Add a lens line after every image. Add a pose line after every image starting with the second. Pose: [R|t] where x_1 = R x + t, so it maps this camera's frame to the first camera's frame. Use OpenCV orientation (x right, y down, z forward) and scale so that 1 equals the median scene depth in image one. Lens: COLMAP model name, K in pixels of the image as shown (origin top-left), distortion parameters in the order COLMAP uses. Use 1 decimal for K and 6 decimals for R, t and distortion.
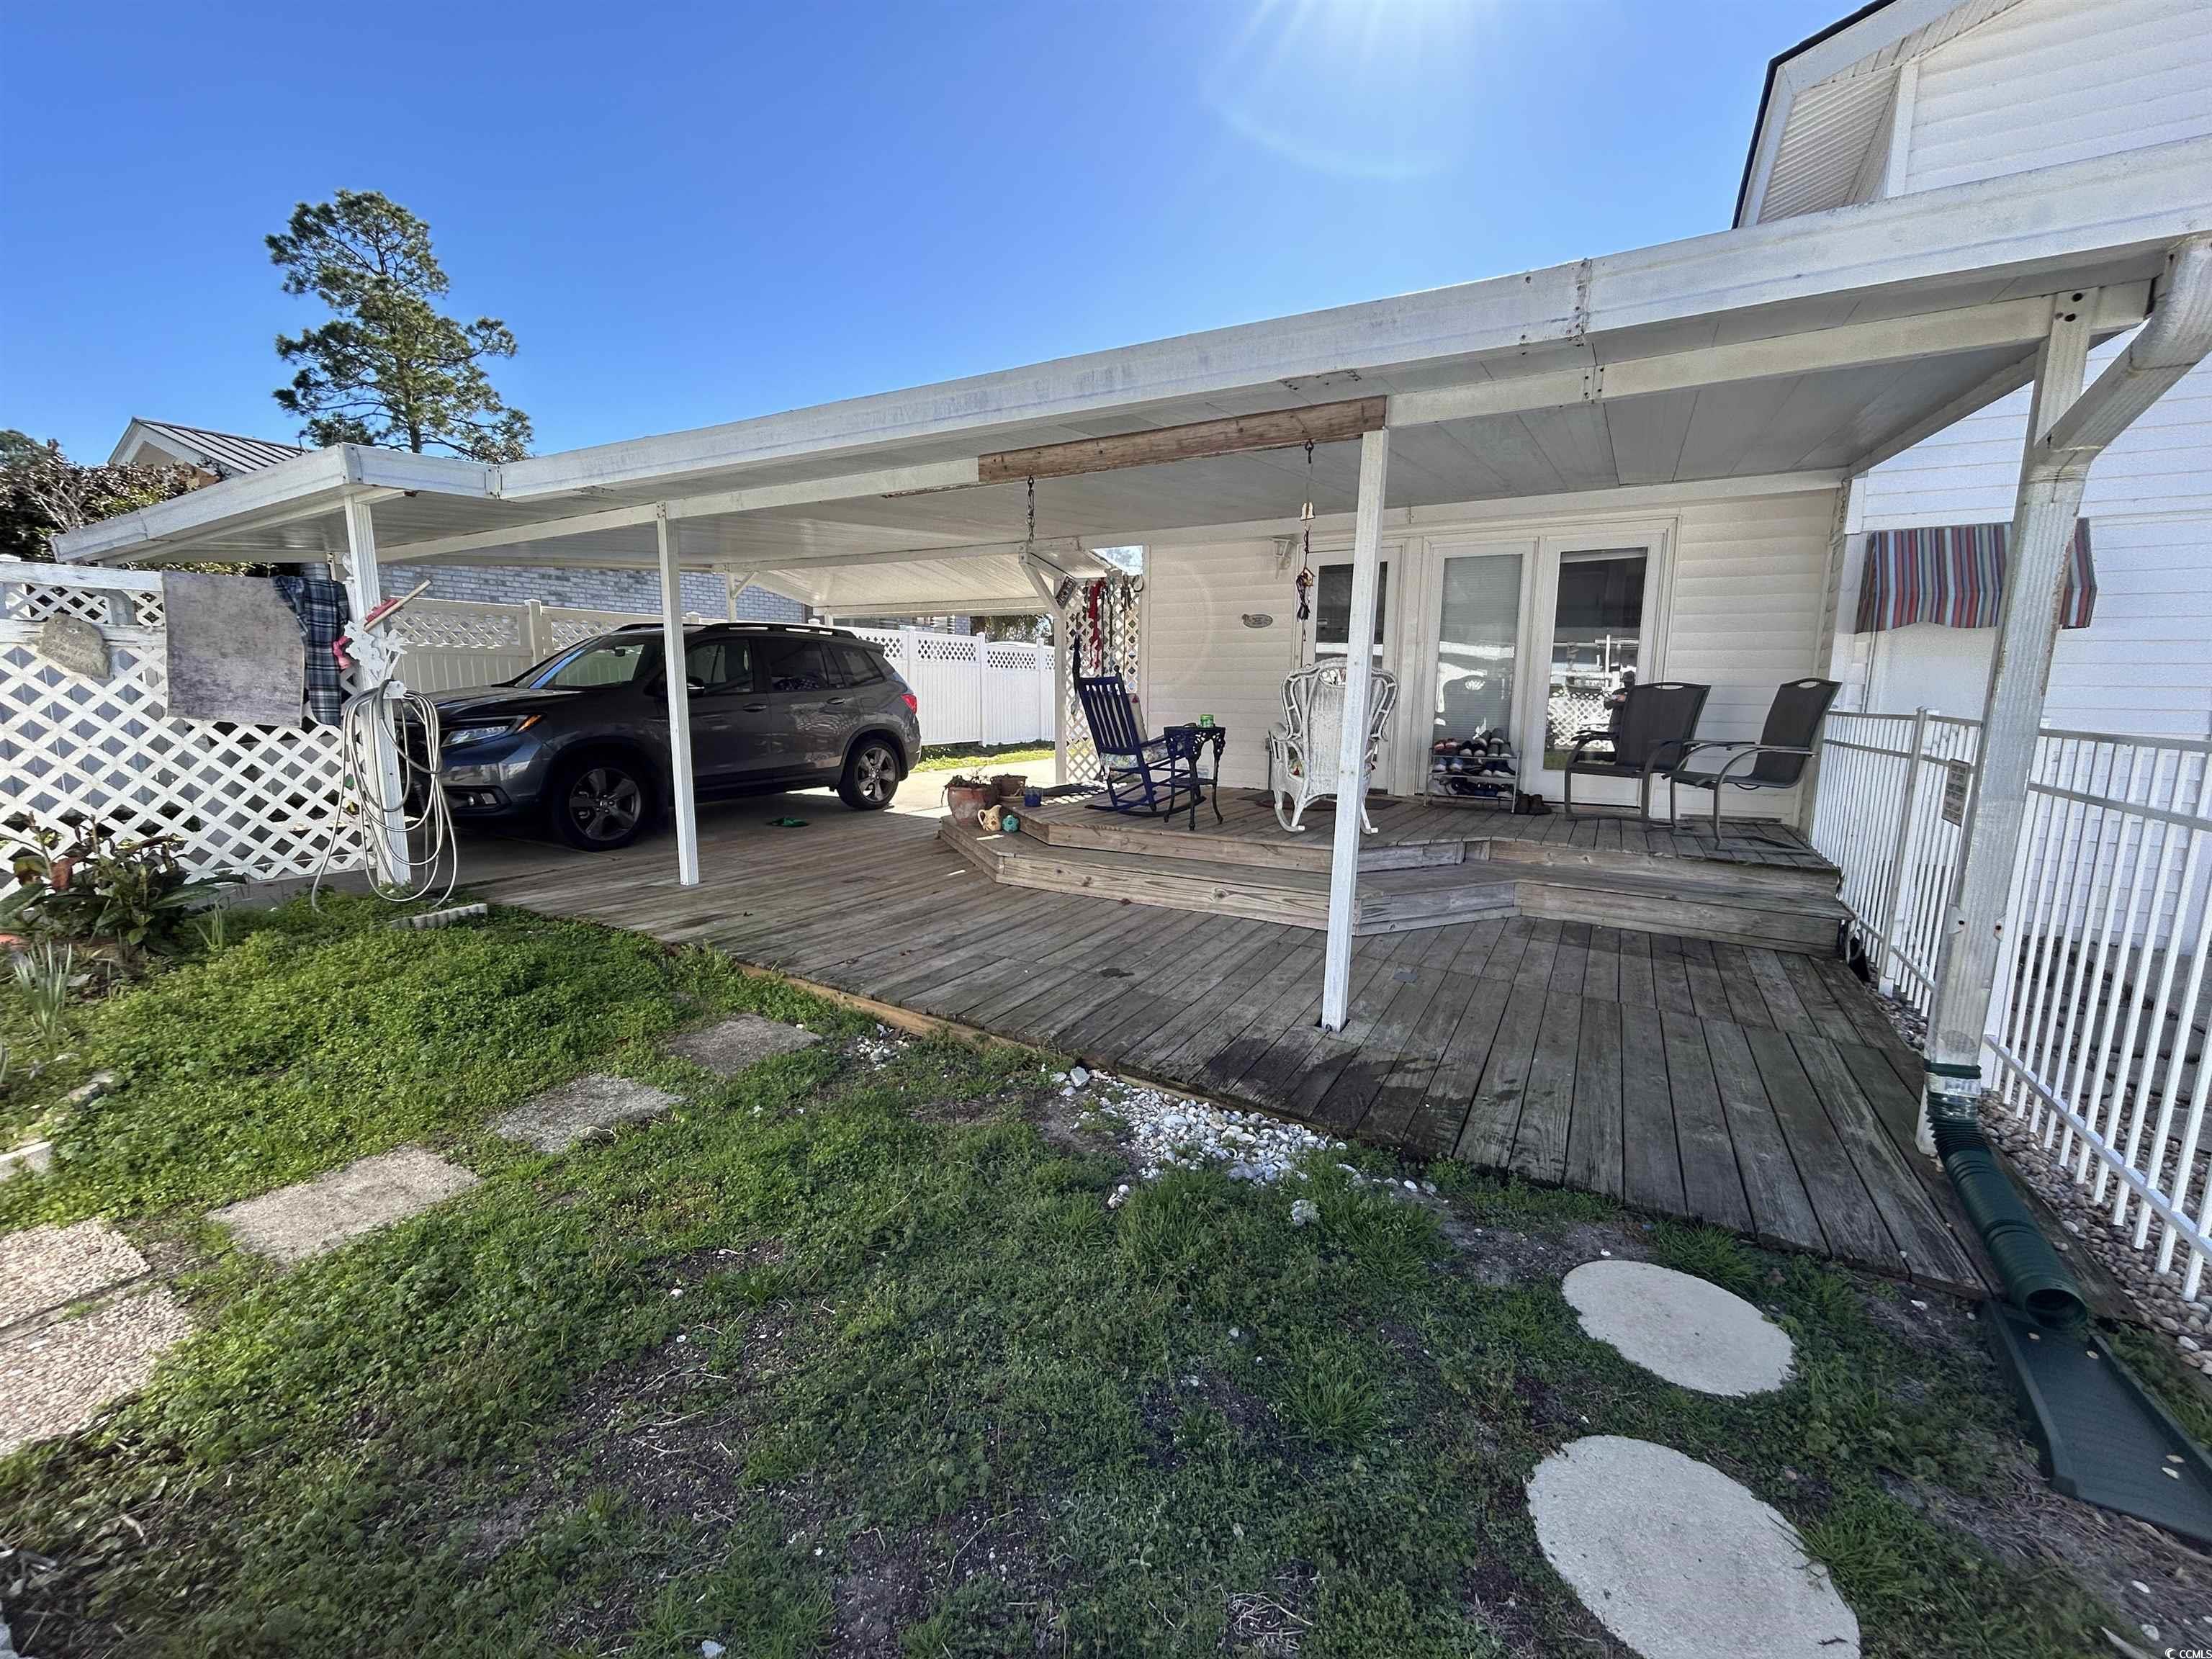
lens RADIAL K [[893.5, 0, 1094.4], [0, 893.5, 822.4], [0, 0, 1]] dist [-0.000534, 0.000099]
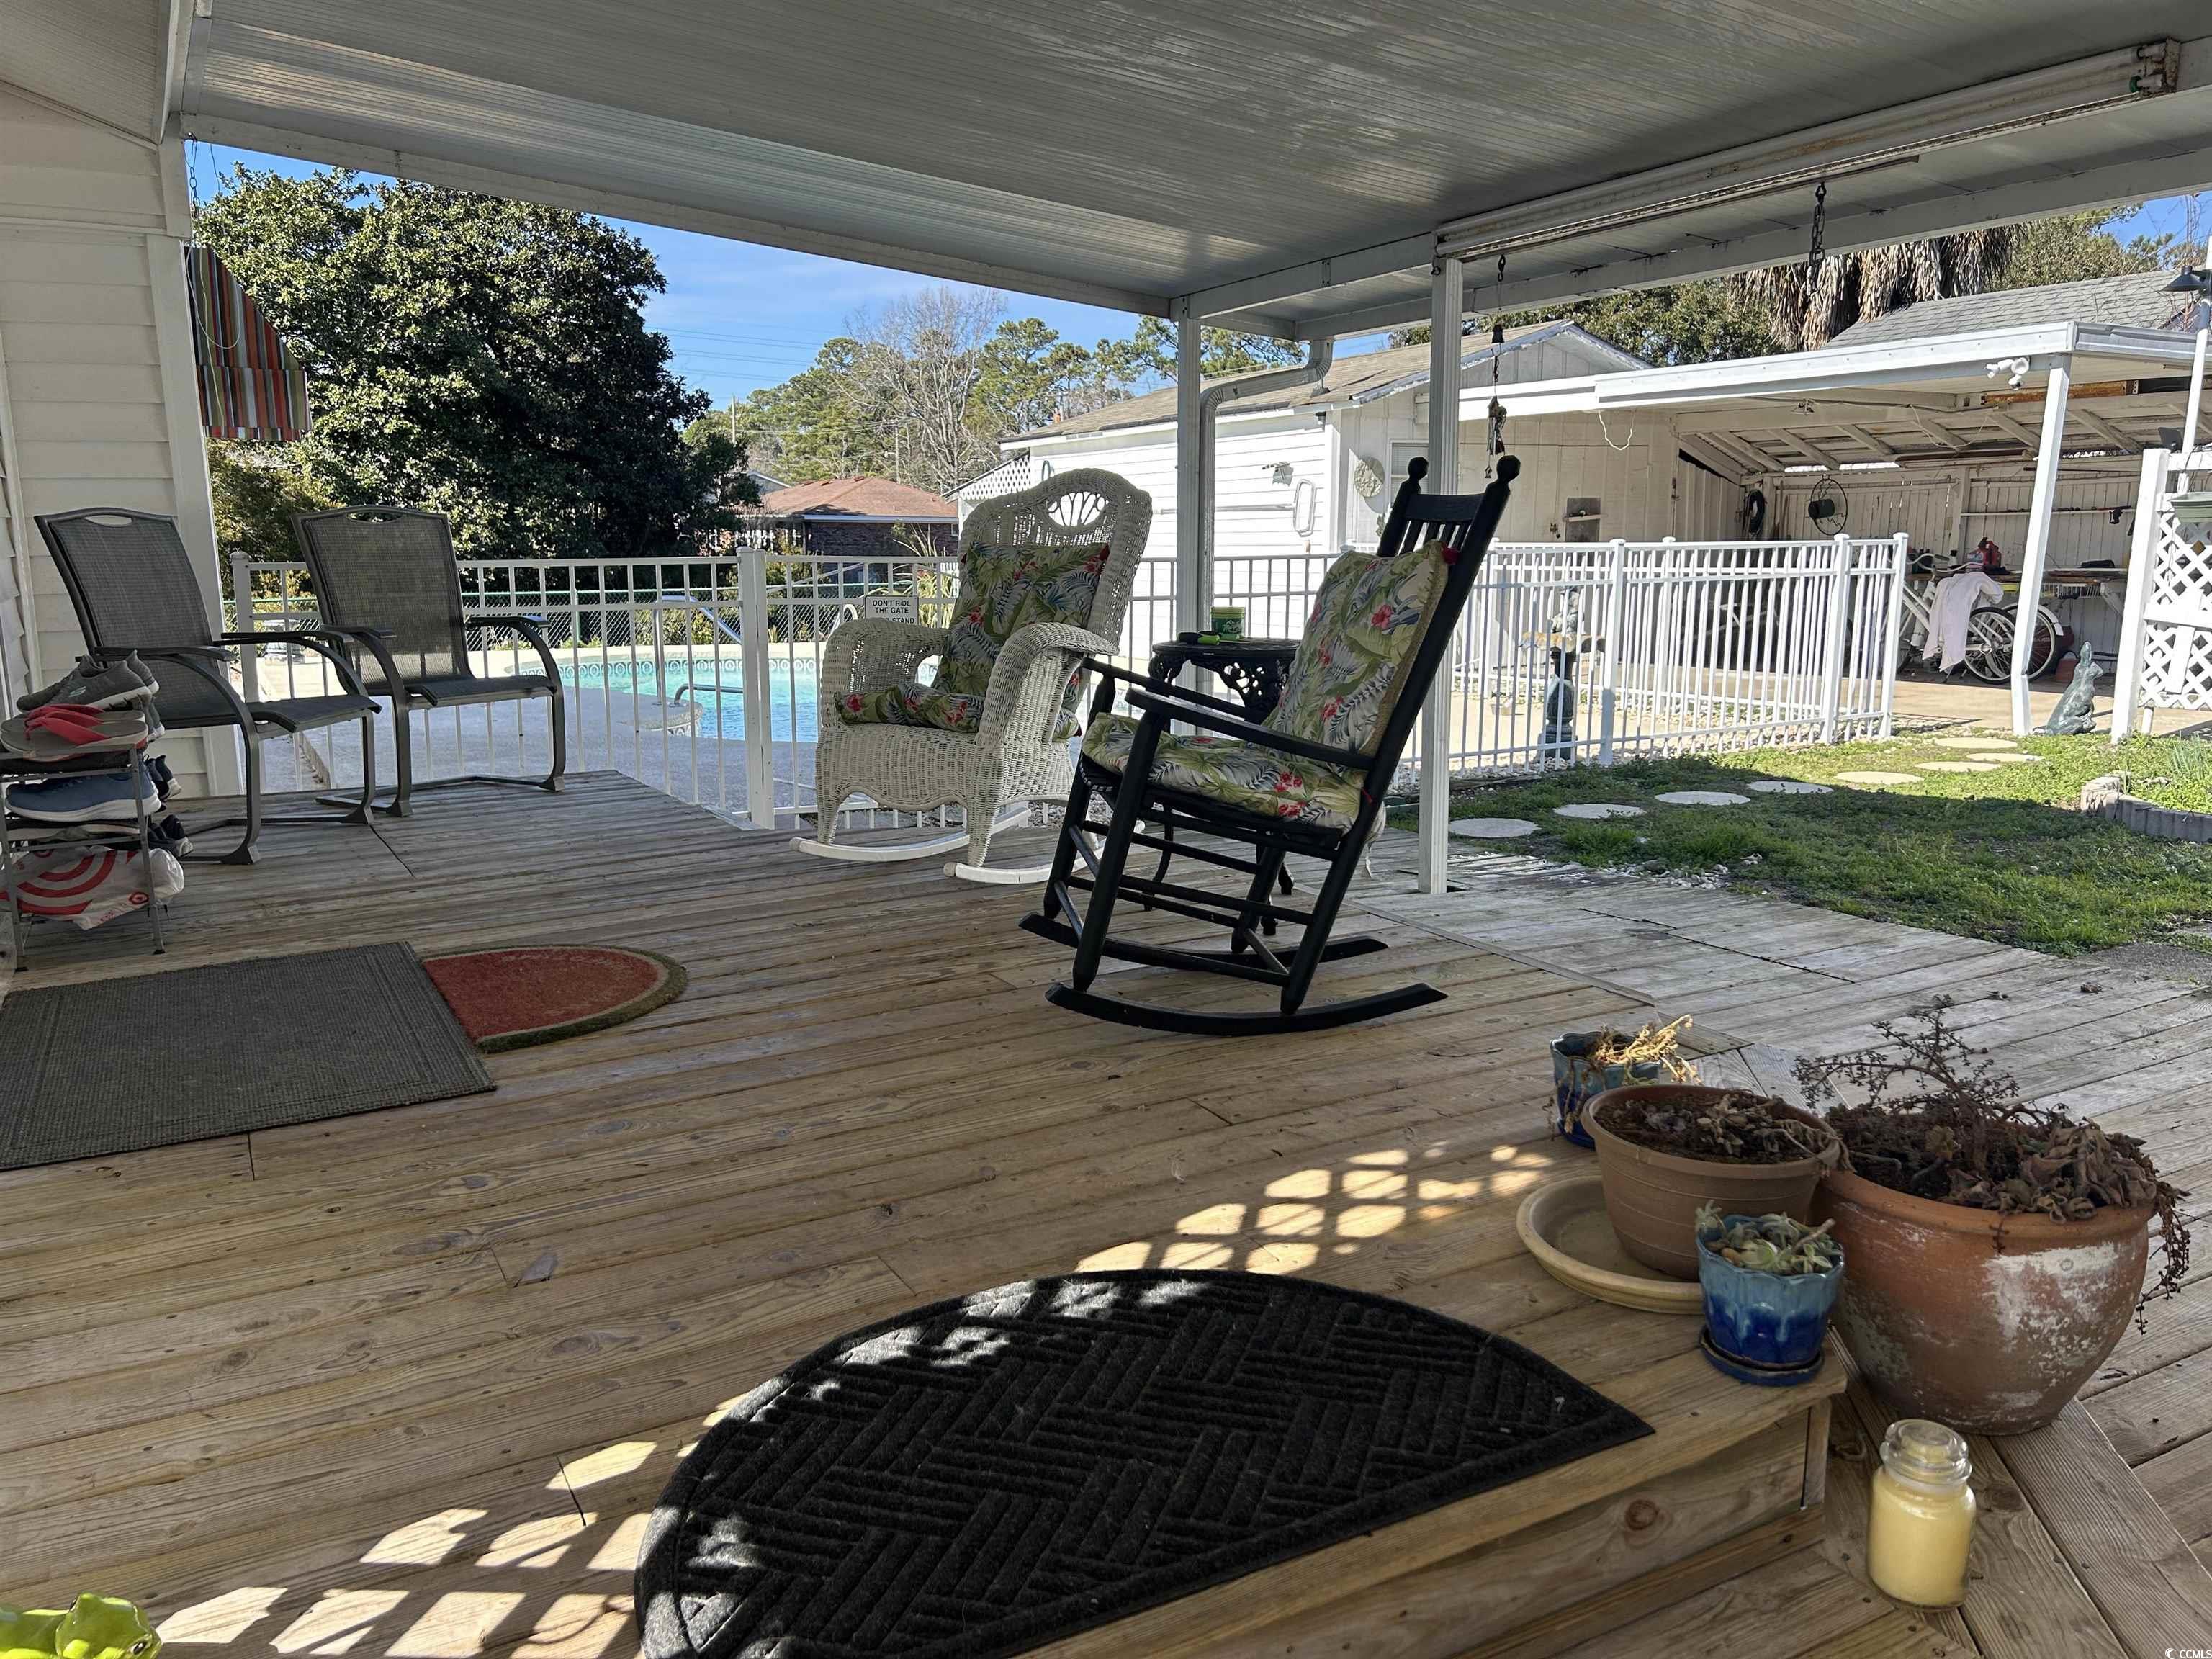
lens RADIAL K [[1656.4, 0, 1085.8], [0, 1656.4, 830.7], [0, 0, 1]] dist [0.054706, -0.059550]
pose [[-0.856613, -0.098384, 0.506492, -0.221768], [0.072288, 0.949085, 0.306613, -0.303510], [-0.510870, 0.299262, -0.805887, 1.979529]]
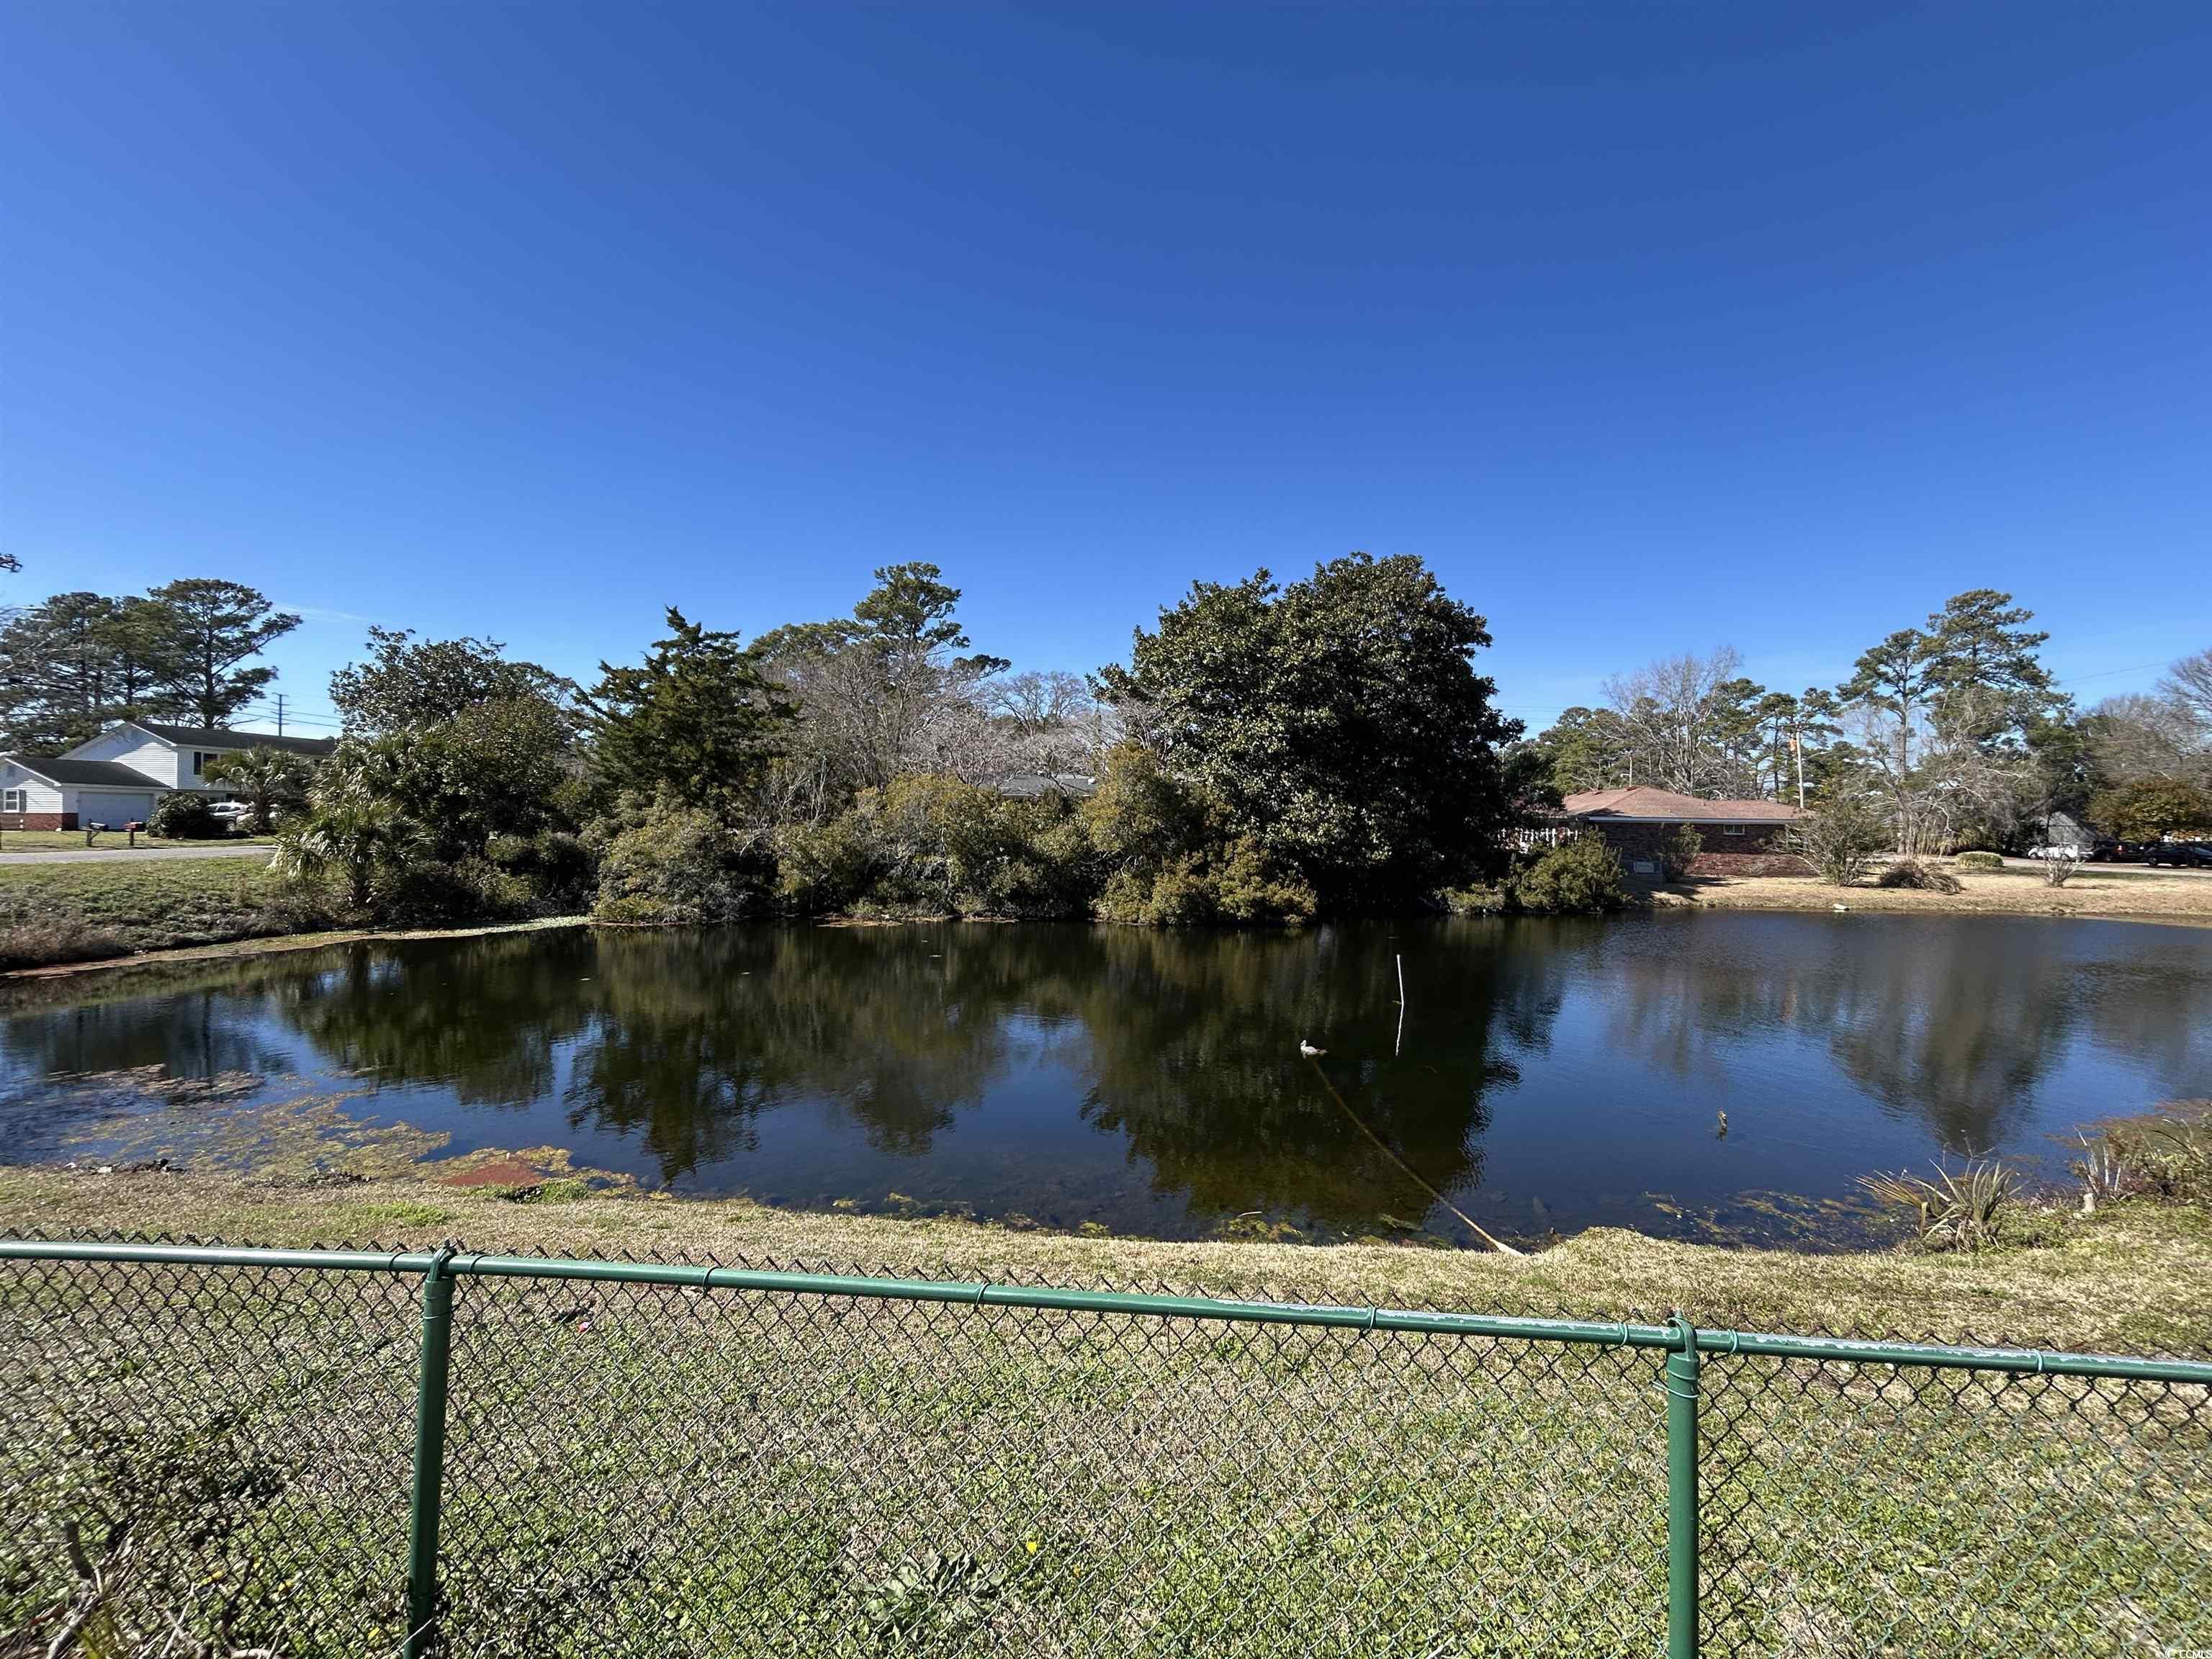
lens RADIAL K [[893.5, 0, 1106.8], [0, 893.5, 832.4], [0, 0, 1]] dist [-0.000534, 0.000099]
pose [[-0.411956, -0.023615, 0.910897, 3.192183], [0.122513, 0.989152, 0.081050, 0.139481], [-0.902930, 0.144986, -0.404594, -0.918145]]
